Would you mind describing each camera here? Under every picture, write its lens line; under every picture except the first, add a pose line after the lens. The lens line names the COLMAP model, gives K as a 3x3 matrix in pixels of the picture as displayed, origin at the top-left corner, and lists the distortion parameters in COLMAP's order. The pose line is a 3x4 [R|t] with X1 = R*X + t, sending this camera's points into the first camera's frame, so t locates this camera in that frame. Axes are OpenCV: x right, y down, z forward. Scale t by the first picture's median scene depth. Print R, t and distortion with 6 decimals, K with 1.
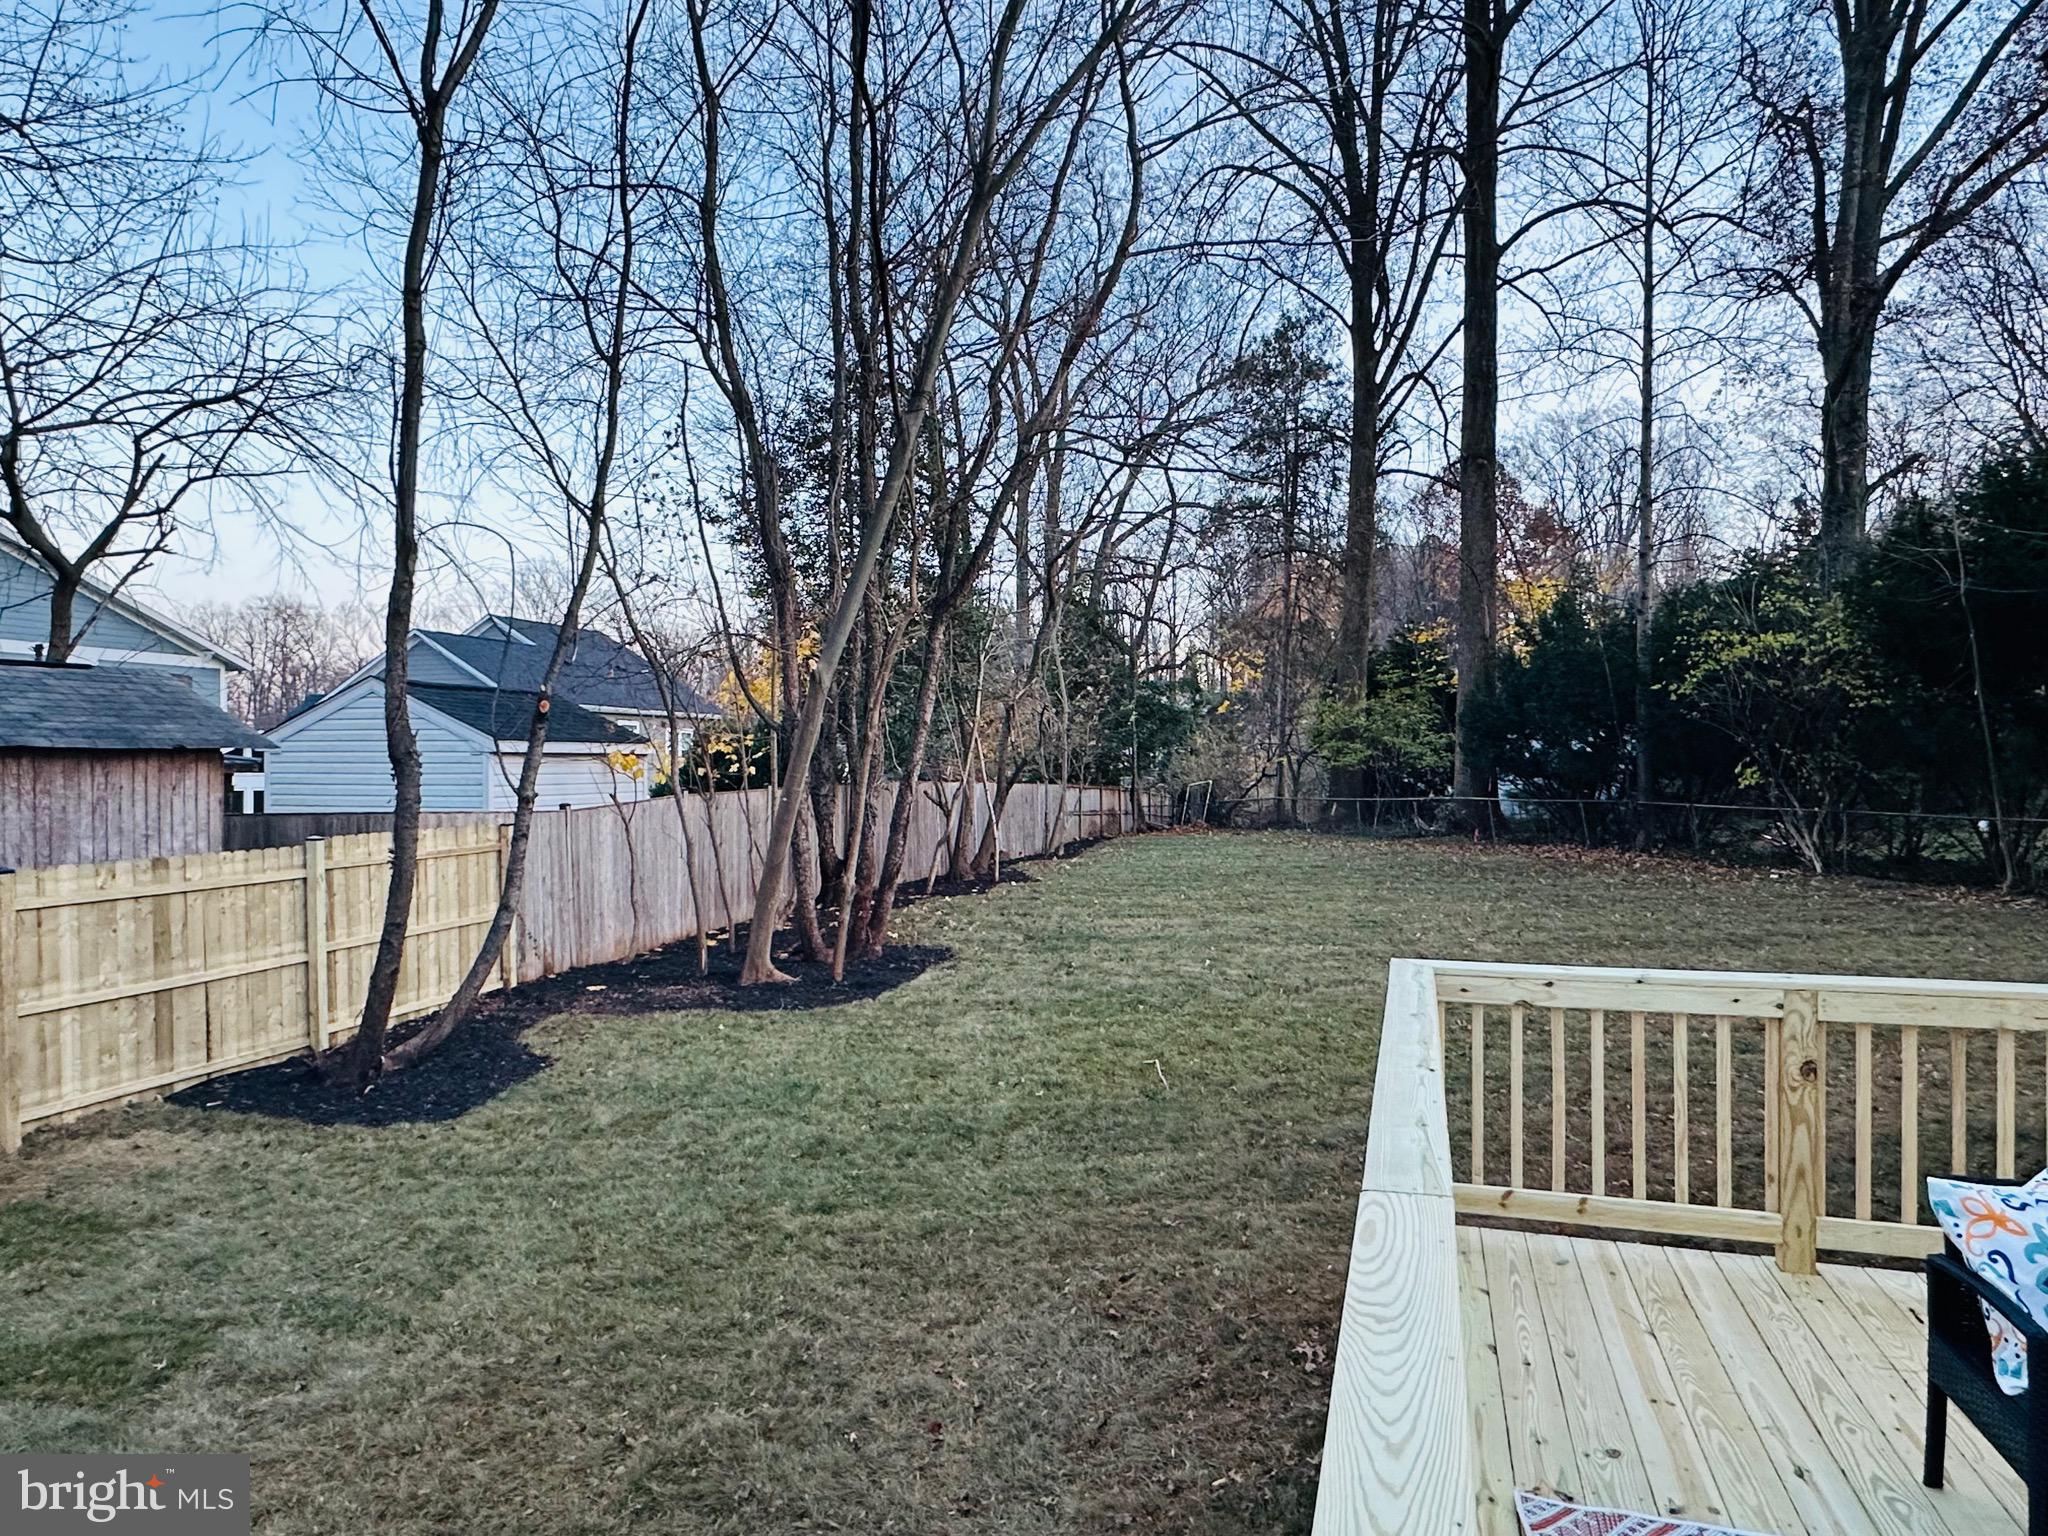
lens RADIAL K [[1275.9, 0, 1006.1], [0, 1275.9, 780.2], [0, 0, 1]] dist [0.008051, -0.001516]
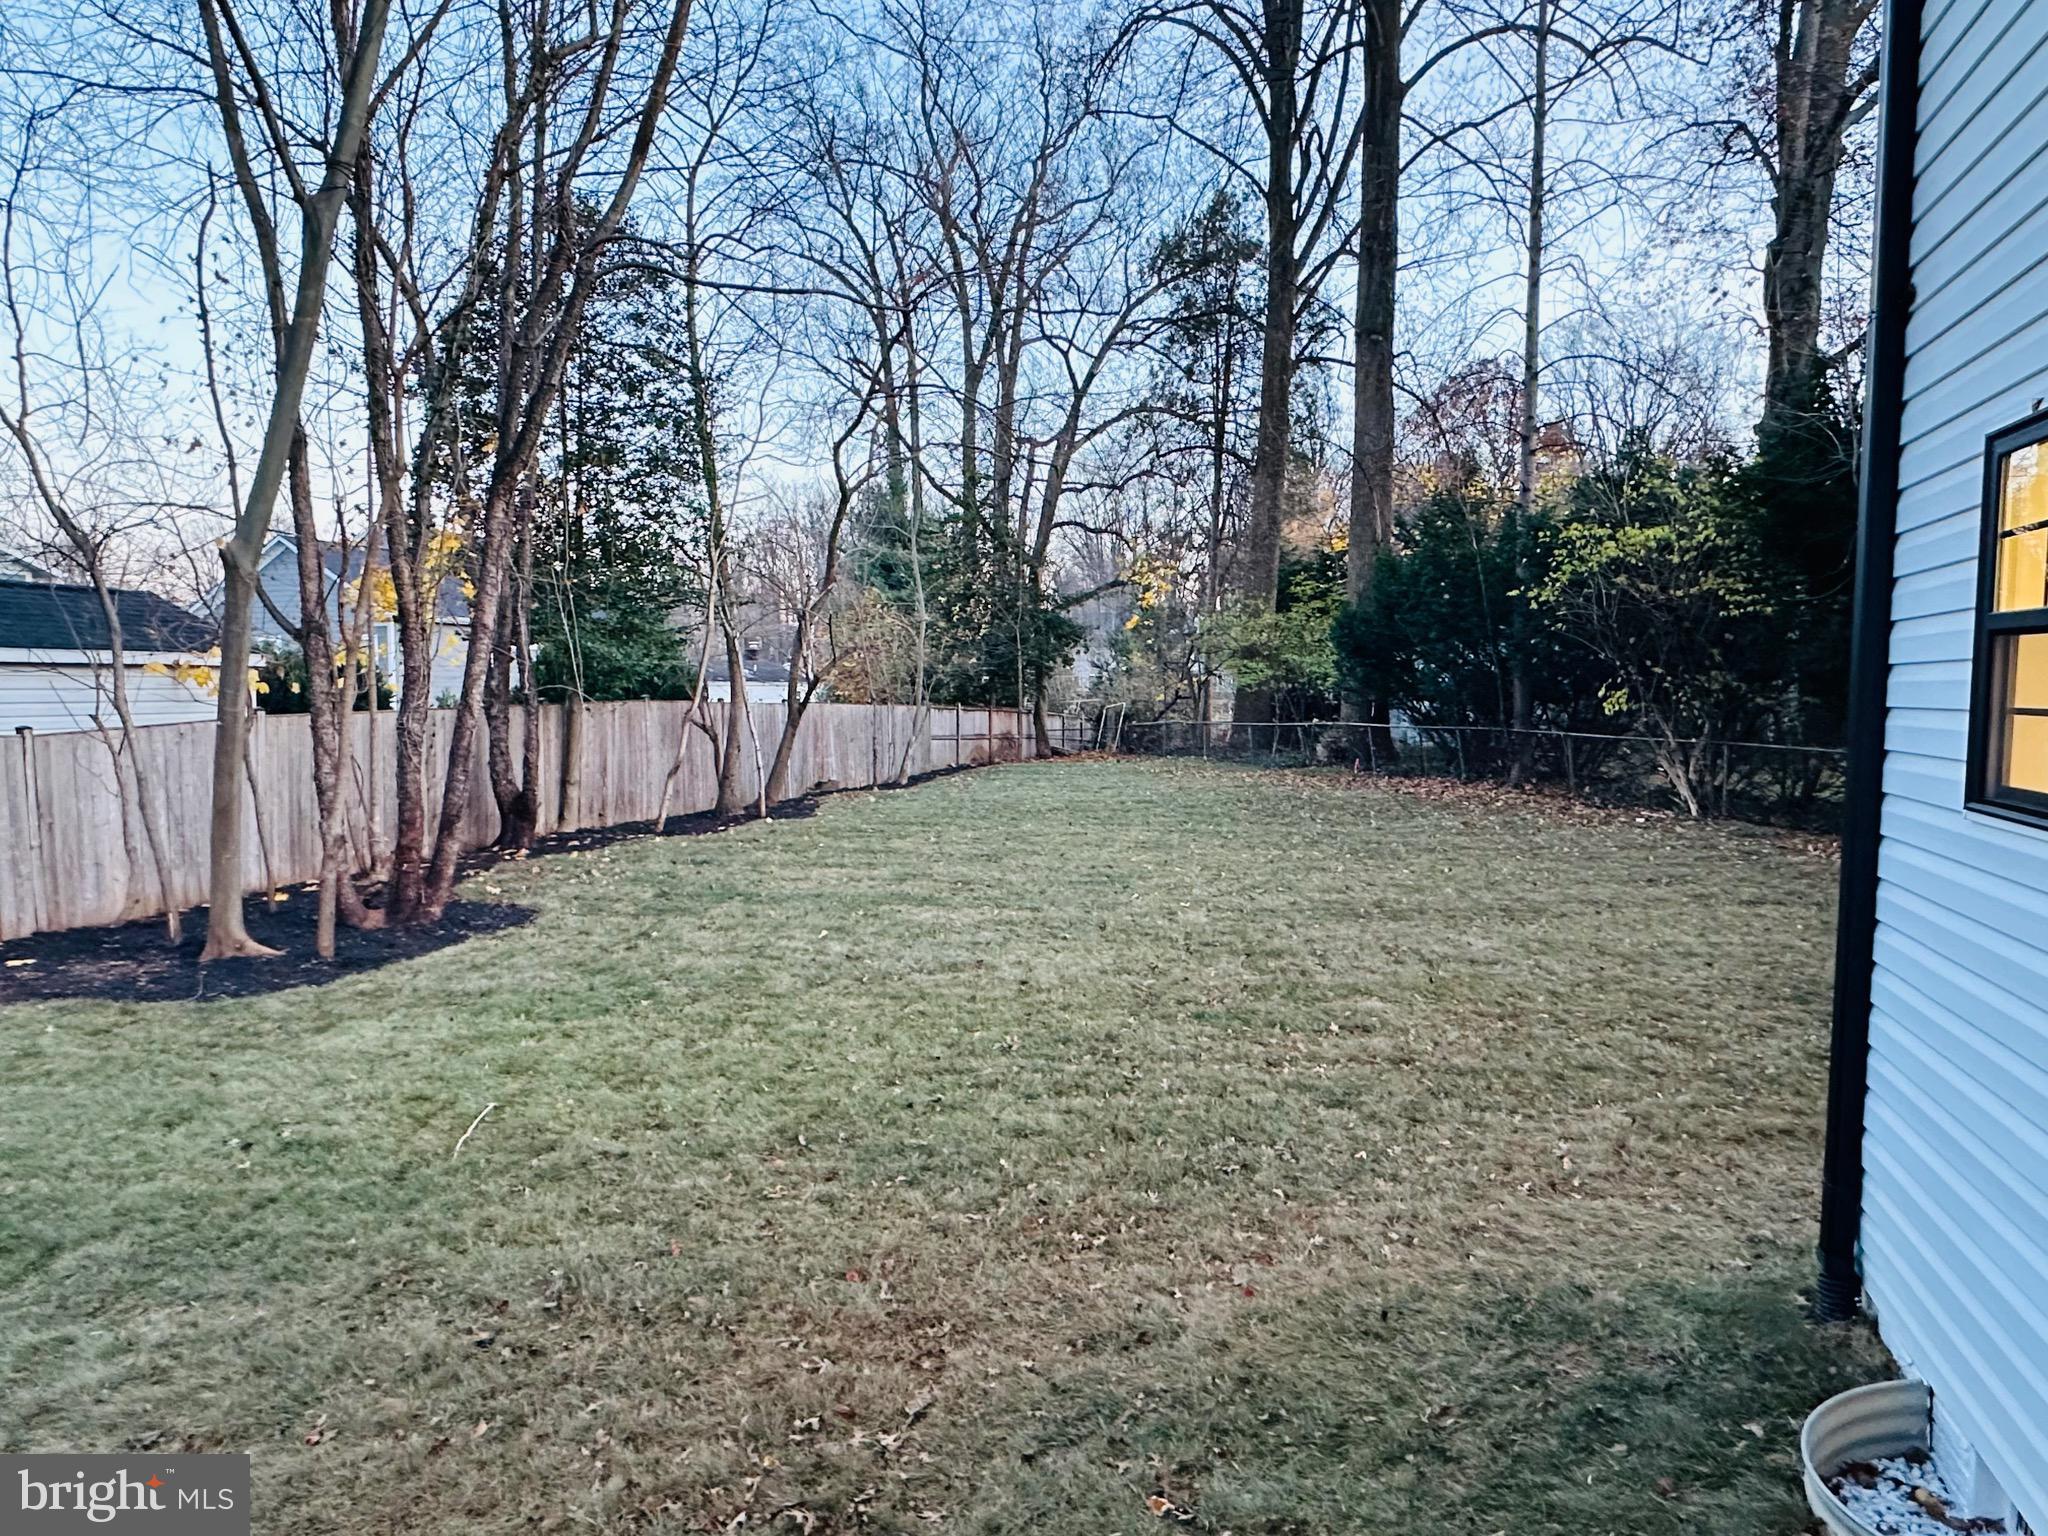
lens RADIAL K [[1275.9, 0, 1005.0], [0, 1275.9, 770.5], [0, 0, 1]] dist [0.008051, -0.001516]
pose [[0.999828, 0.006405, -0.017428, 0.233414], [-0.005452, 0.998515, 0.054196, -0.000384], [0.017749, -0.054091, 0.998378, 0.185601]]
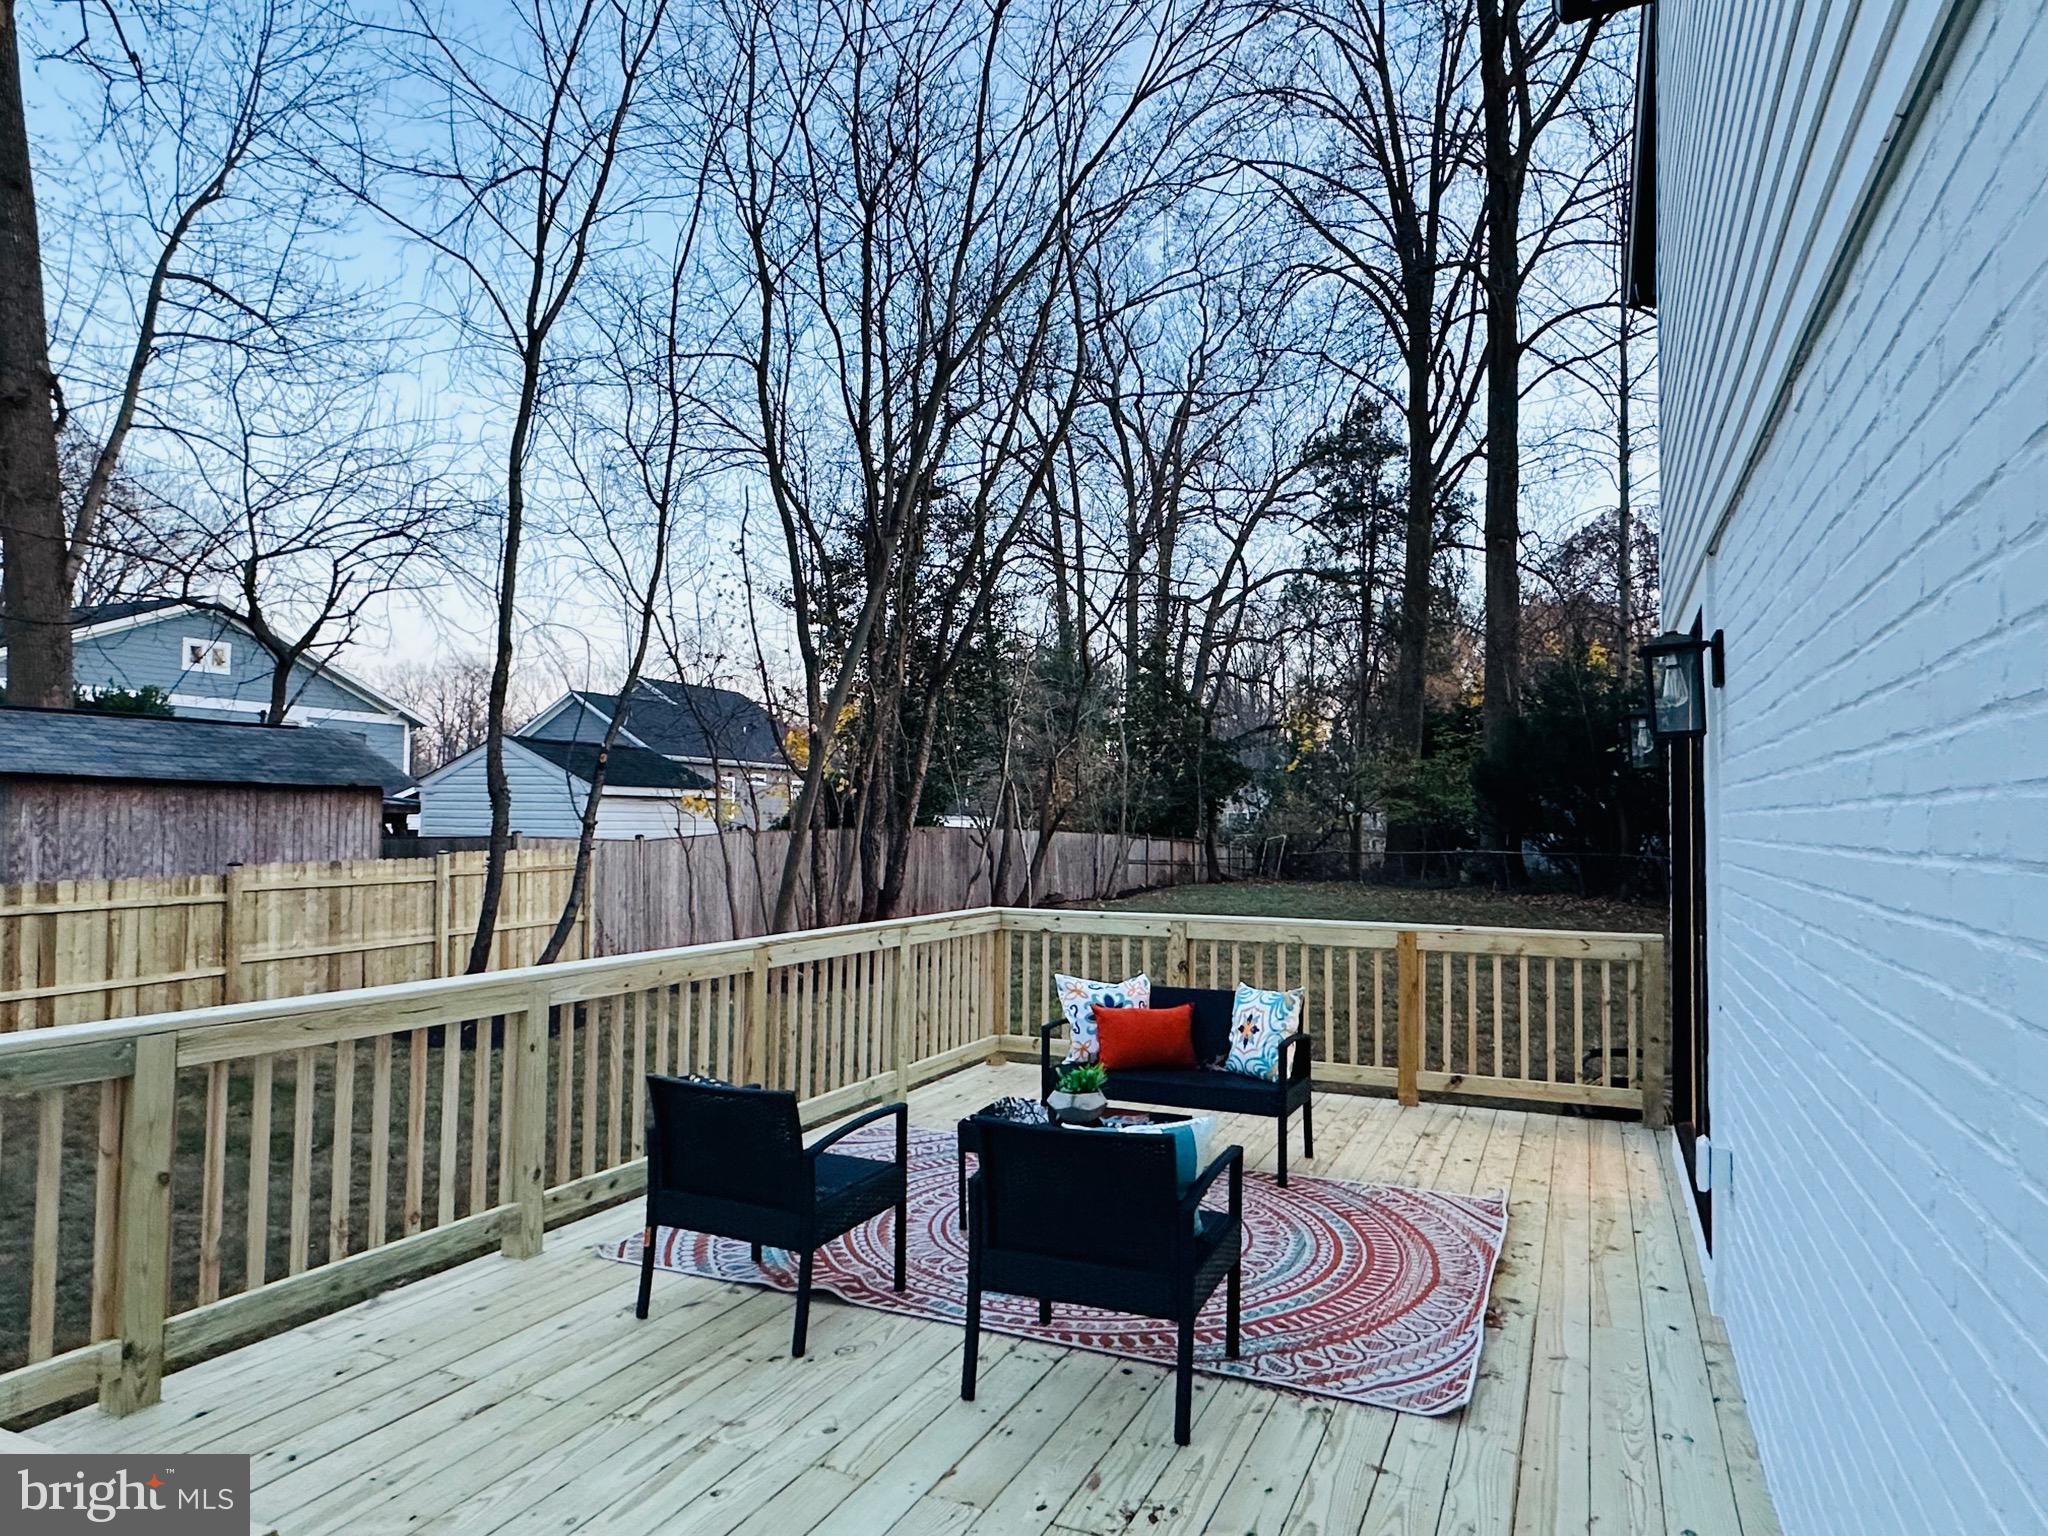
lens RADIAL K [[1275.9, 0, 1014.9], [0, 1275.9, 779.4], [0, 0, 1]] dist [0.008051, -0.001516]
pose [[0.993679, 0.009942, -0.111820, 0.144744], [-0.015026, 0.998887, -0.044719, 0.012336], [0.111251, 0.046117, 0.992722, -0.194554]]
